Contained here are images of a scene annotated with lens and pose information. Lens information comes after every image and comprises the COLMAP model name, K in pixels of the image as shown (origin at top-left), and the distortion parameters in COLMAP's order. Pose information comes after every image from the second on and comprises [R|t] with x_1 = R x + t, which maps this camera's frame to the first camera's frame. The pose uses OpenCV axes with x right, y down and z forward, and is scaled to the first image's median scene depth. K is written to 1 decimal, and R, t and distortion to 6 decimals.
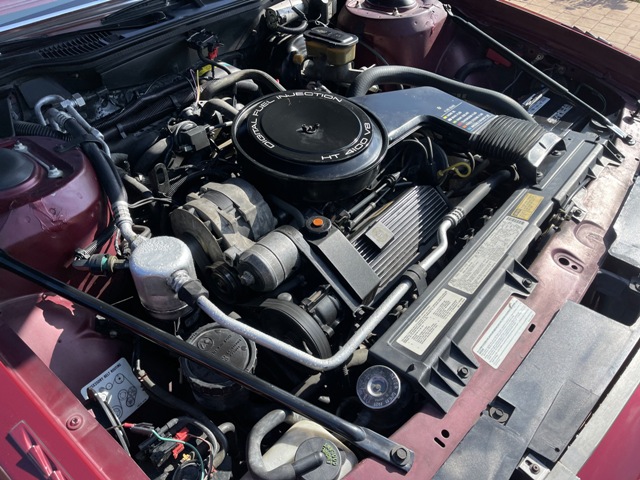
lens RADIAL K [[488.4, 0, 320.0], [0, 488.4, 240.0], [0, 0, 1]] dist [0.082385, -0.127044]
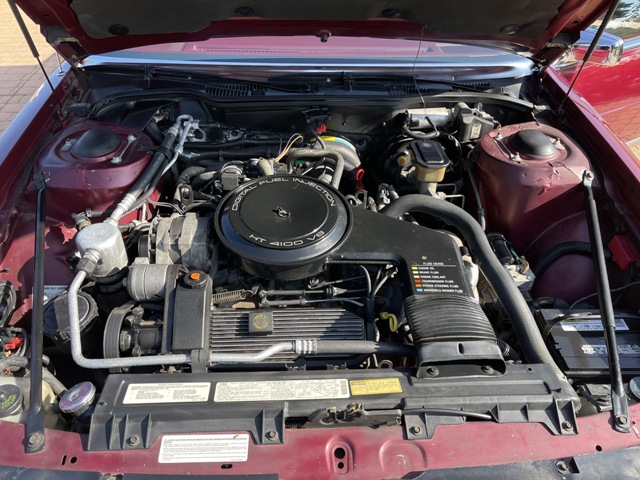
lens RADIAL K [[488.4, 0, 320.0], [0, 488.4, 240.0], [0, 0, 1]] dist [0.082385, -0.127044]
pose [[0.680156, 0.466781, -0.565246, 0.688060], [-0.512224, 0.854221, 0.089062, -0.306493], [0.524418, 0.228957, 0.820100, 0.118784]]
